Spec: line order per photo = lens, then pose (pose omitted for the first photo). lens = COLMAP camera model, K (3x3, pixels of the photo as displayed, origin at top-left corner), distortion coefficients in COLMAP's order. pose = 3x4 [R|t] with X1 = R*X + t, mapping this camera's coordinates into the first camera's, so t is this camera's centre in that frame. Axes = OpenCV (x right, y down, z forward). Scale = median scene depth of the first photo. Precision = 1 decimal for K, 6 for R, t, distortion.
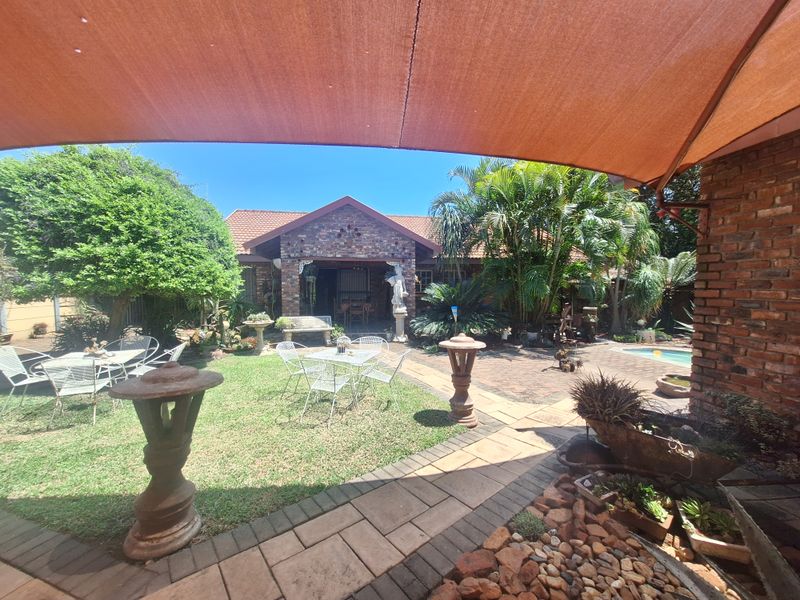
lens RADIAL K [[312.0, 0, 400.0], [0, 312.0, 300.0], [0, 0, 1]] dist [-0.000654, 0.000134]
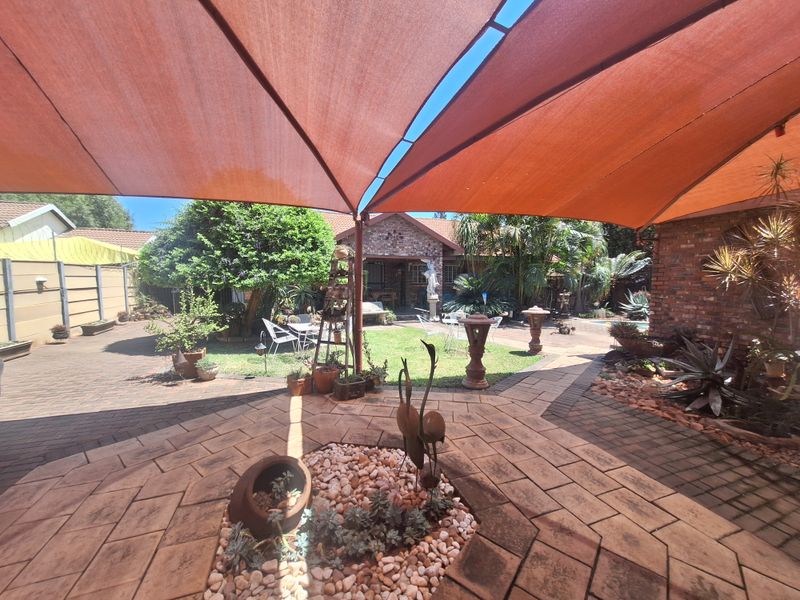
lens RADIAL K [[312.0, 0, 400.0], [0, 312.0, 300.0], [0, 0, 1]] dist [-0.000654, 0.000134]
pose [[0.986041, -0.011398, 0.166109, -0.433273], [0.006699, 0.999562, 0.028821, 0.008208], [-0.166365, -0.027306, 0.985686, -0.313349]]
